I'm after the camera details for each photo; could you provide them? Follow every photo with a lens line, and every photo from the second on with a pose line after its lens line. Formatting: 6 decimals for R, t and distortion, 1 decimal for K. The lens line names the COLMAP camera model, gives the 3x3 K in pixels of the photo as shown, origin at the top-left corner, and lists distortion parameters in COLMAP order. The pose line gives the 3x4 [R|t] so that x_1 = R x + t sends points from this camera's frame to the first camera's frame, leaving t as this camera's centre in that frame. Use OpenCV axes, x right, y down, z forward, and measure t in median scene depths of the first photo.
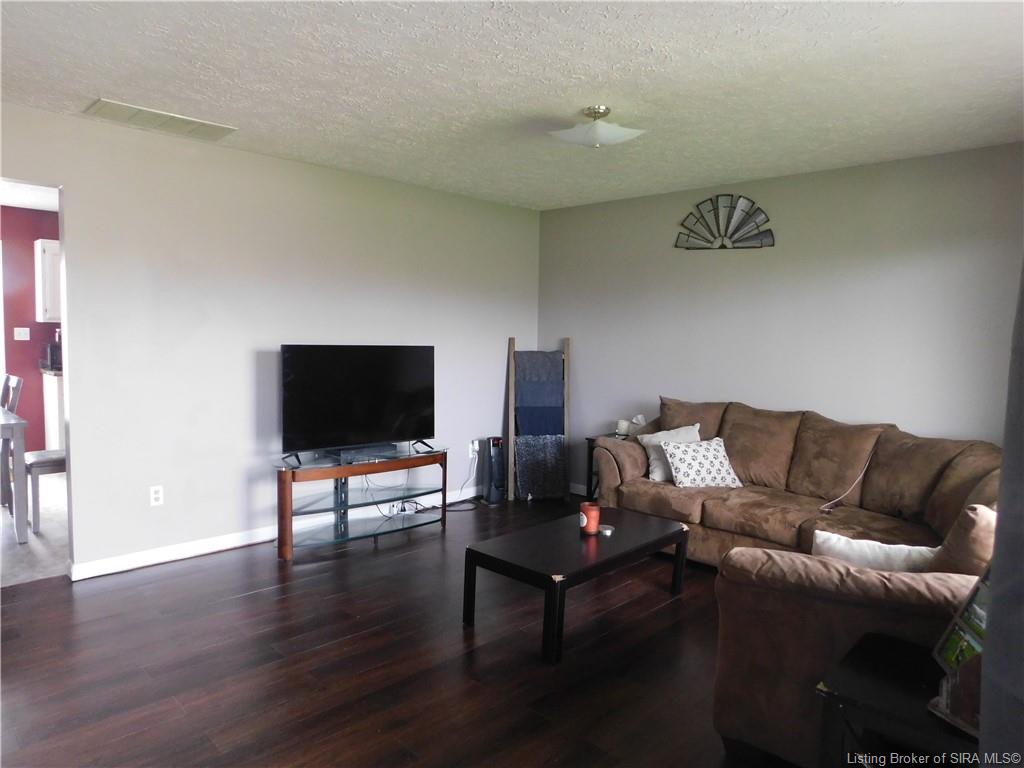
lens RADIAL K [[678.9, 0, 510.4], [0, 678.9, 379.1], [0, 0, 1]] dist [-0.045246, 0.019034]
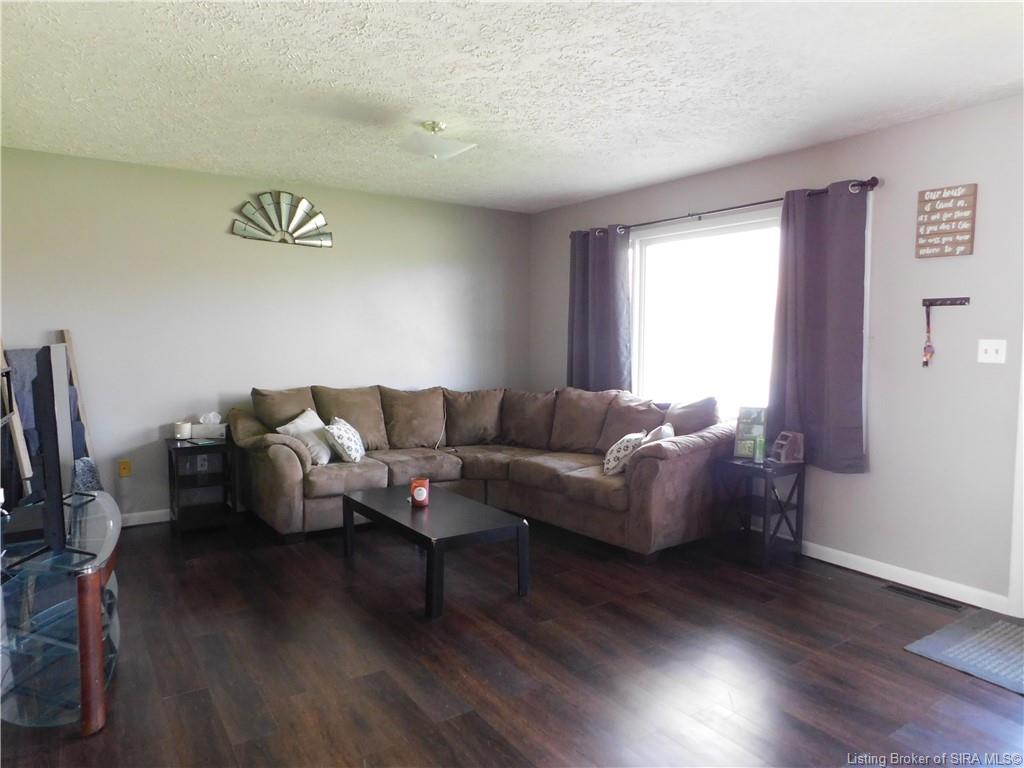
lens RADIAL K [[678.9, 0, 511.5], [0, 678.9, 387.4], [0, 0, 1]] dist [-0.045246, 0.019034]
pose [[0.187753, -0.087009, 0.978355, -0.667180], [0.065540, 0.994959, 0.075908, -0.025312], [-0.980027, 0.049869, 0.192509, 0.460378]]
